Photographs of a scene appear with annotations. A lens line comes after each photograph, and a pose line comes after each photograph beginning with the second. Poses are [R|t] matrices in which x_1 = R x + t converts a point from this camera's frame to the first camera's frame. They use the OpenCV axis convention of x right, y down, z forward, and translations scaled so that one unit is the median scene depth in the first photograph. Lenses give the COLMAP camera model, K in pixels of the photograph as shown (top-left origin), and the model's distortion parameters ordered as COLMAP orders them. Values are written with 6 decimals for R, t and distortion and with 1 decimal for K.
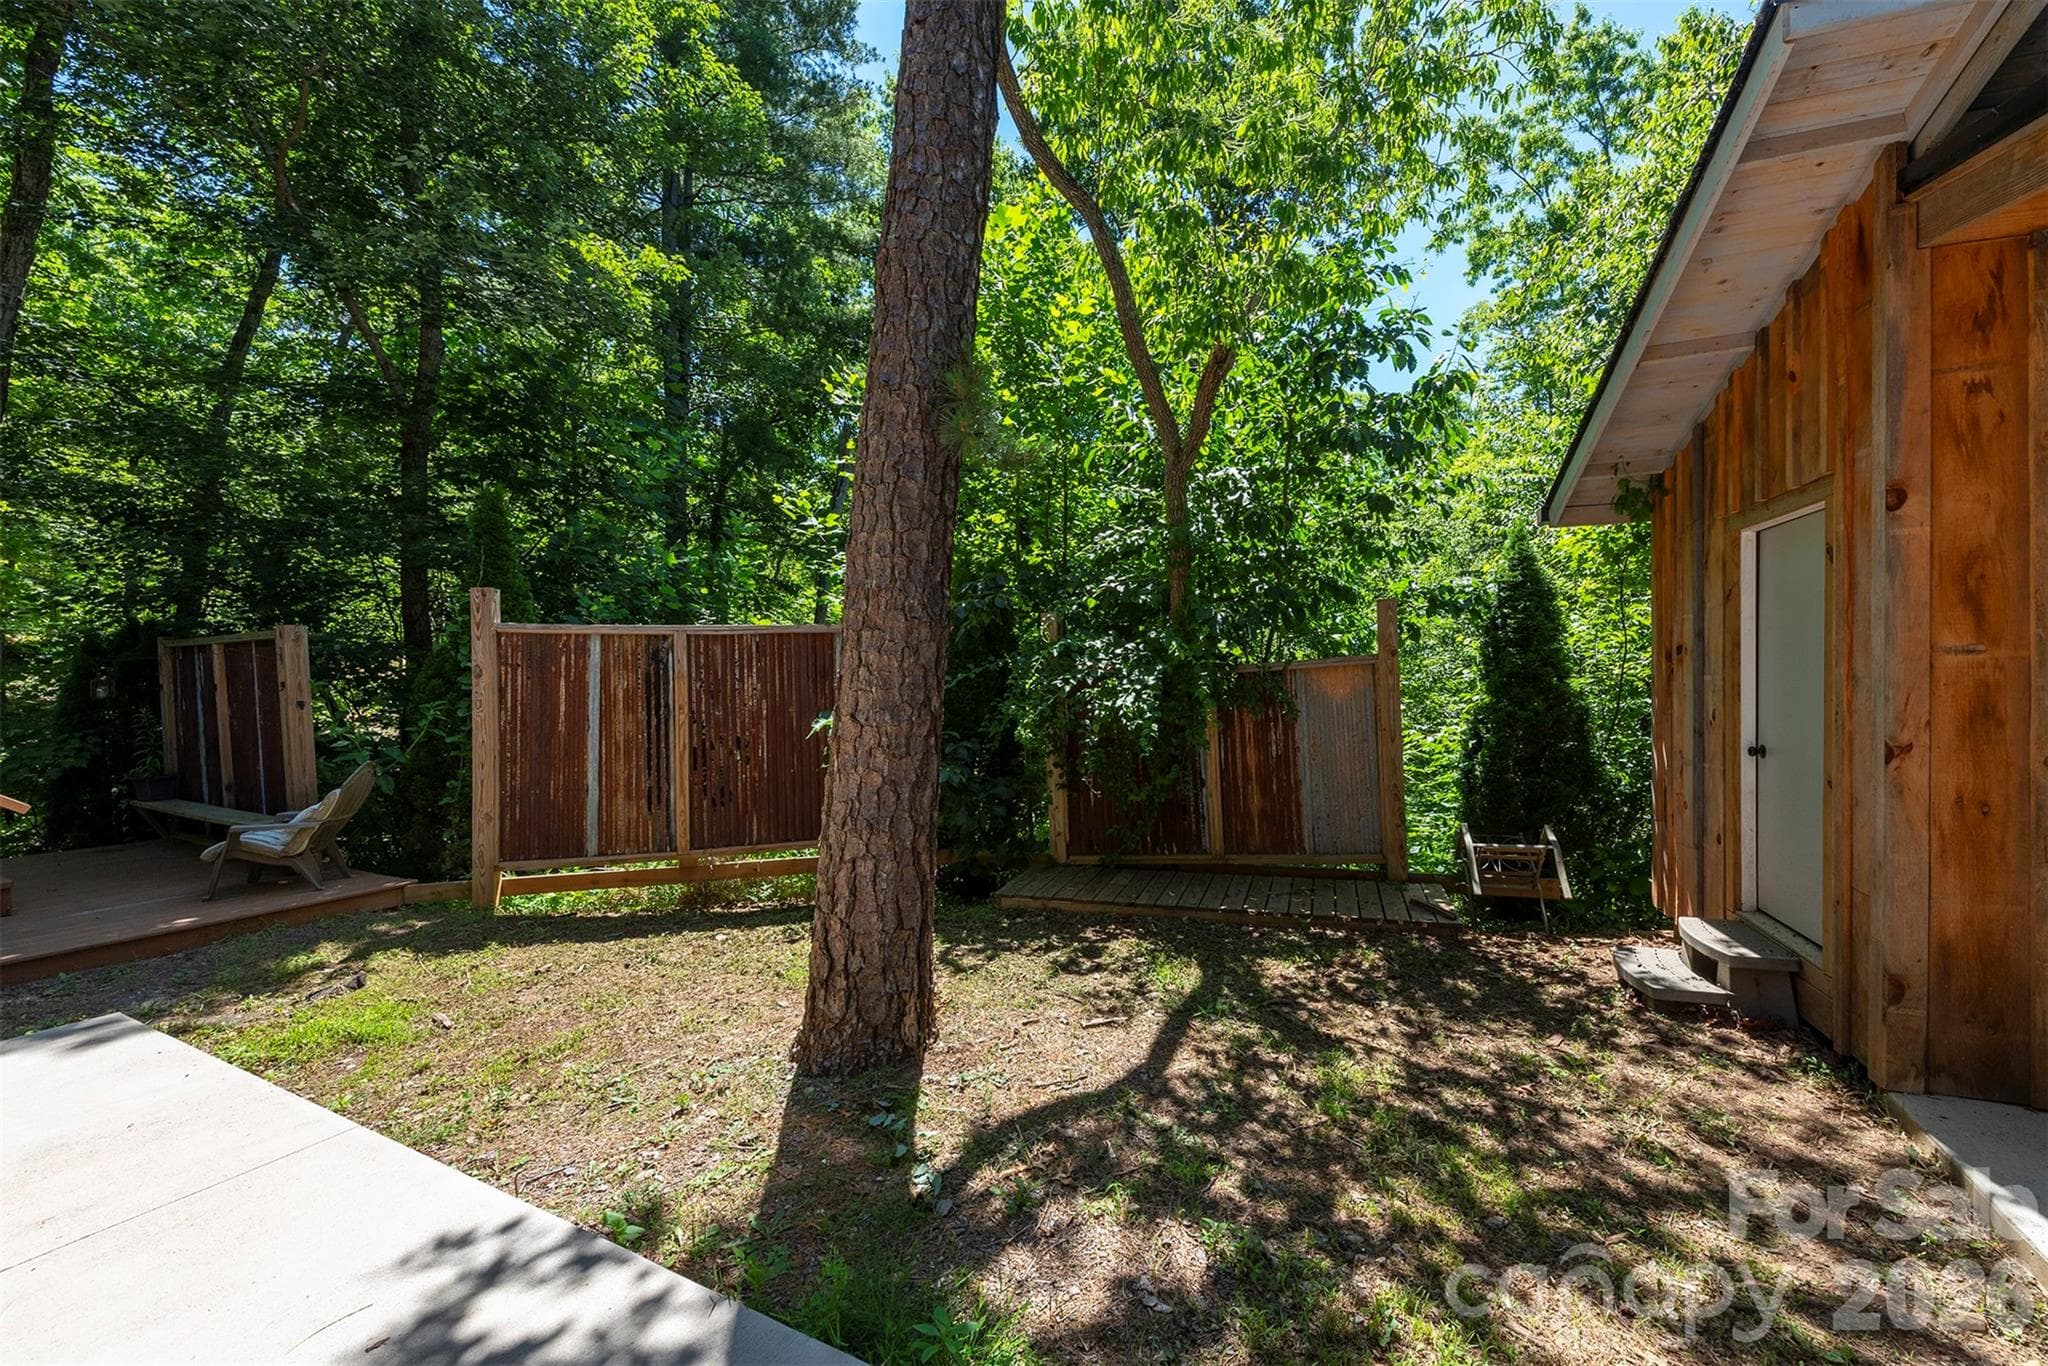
lens RADIAL K [[808.3, 0, 1032.5], [0, 808.3, 686.0], [0, 0, 1]] dist [0.017473, -0.007103]
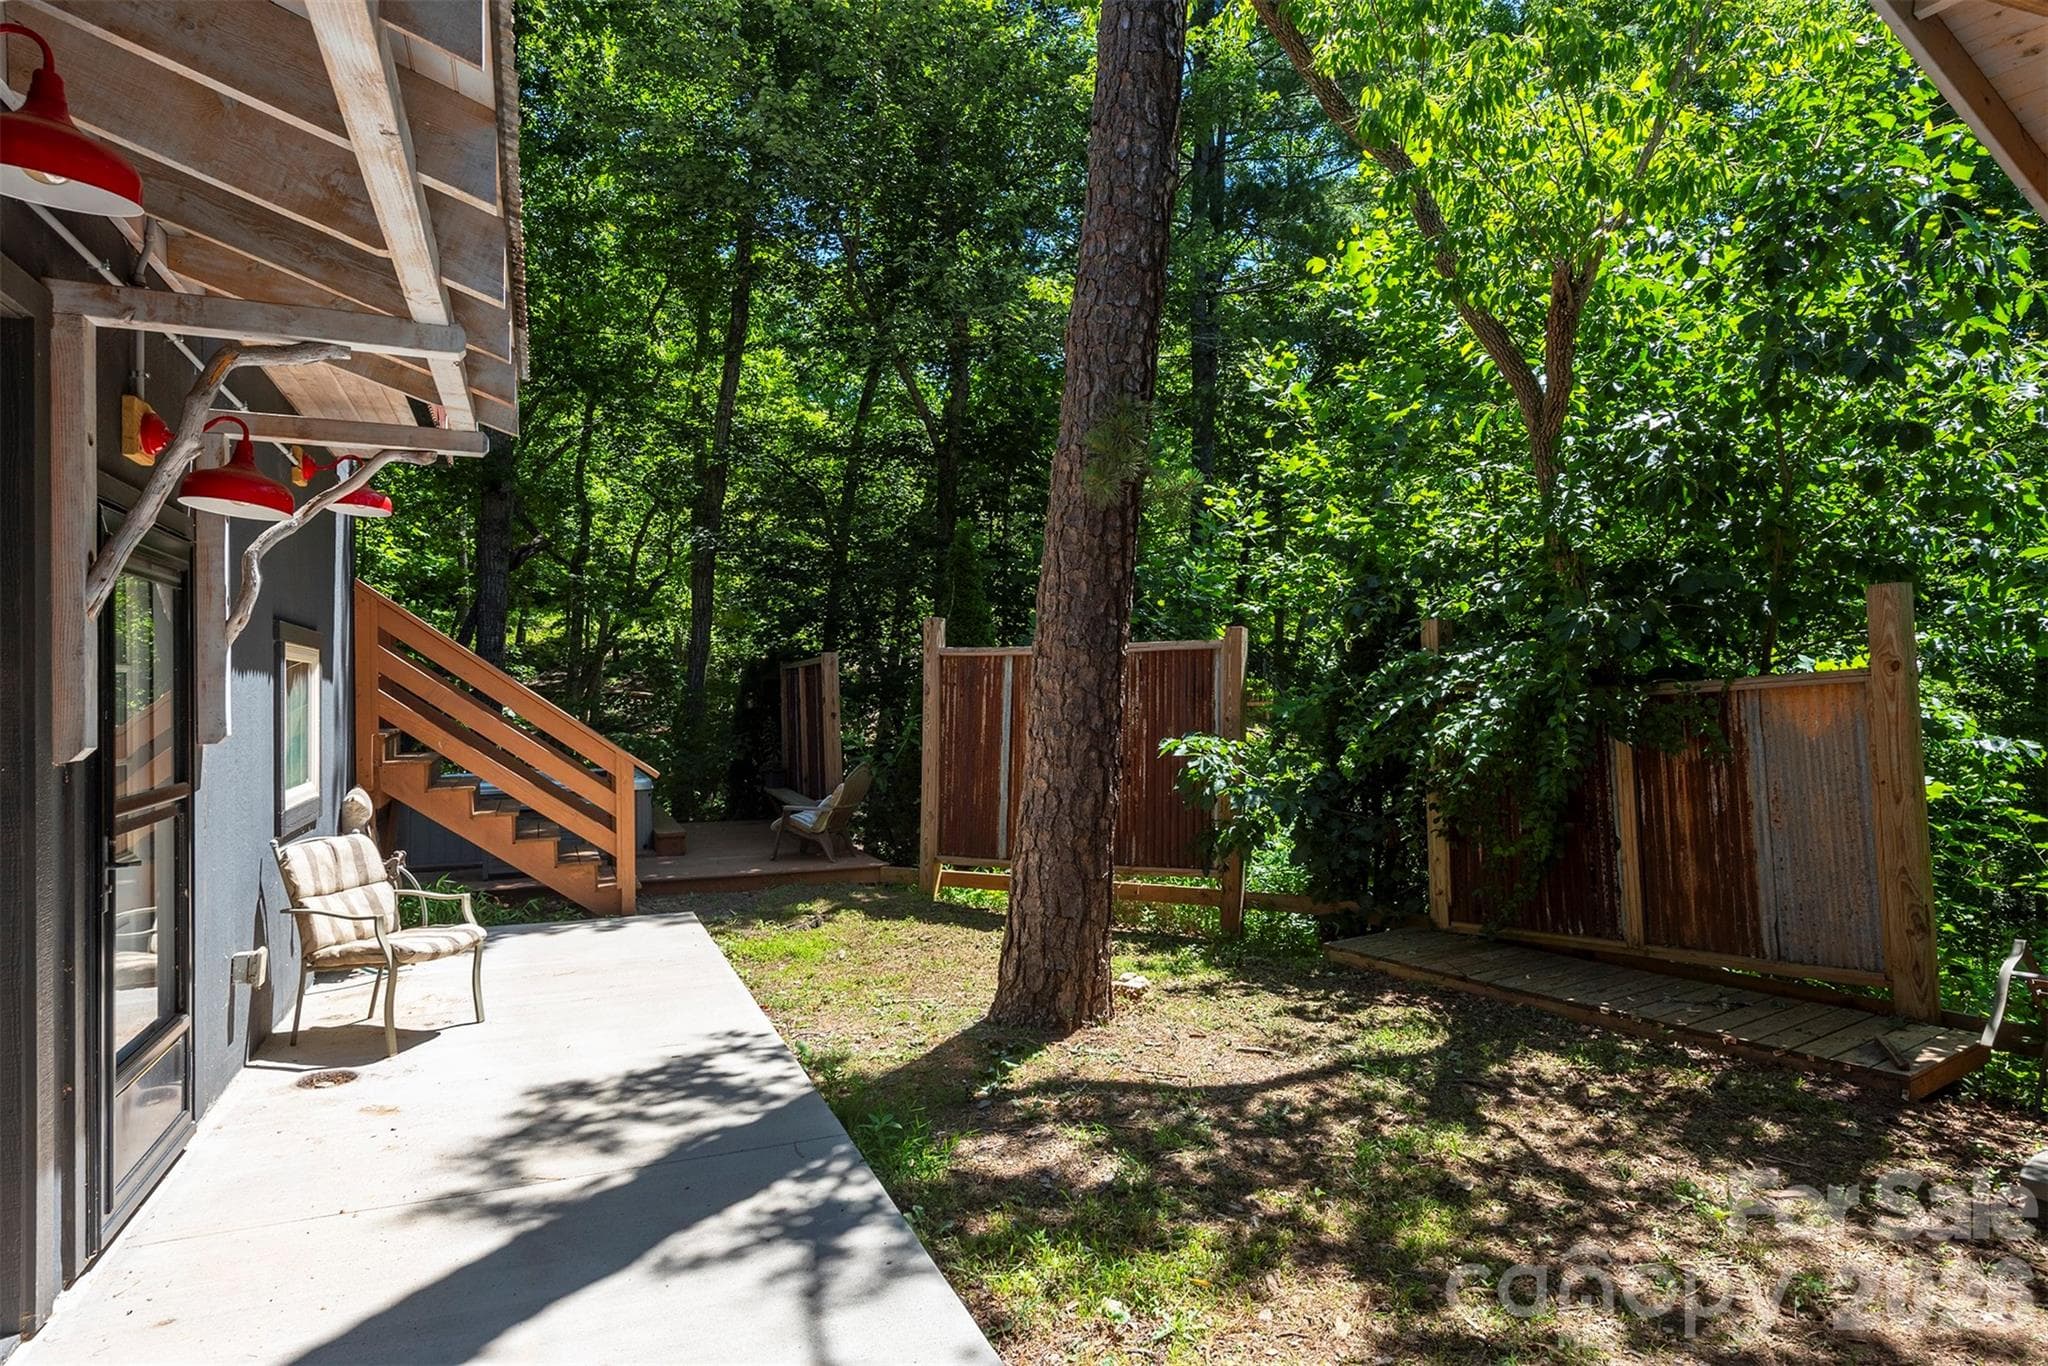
lens RADIAL K [[1083.0, 0, 1024.0], [0, 1083.0, 683.0], [0, 0, 1]] dist [0.007846, -0.000096]
pose [[0.778548, 0.000564, -0.627585, 0.754332], [-0.013532, 0.999782, -0.015888, -0.017280], [0.627439, 0.020862, 0.778386, -0.256734]]
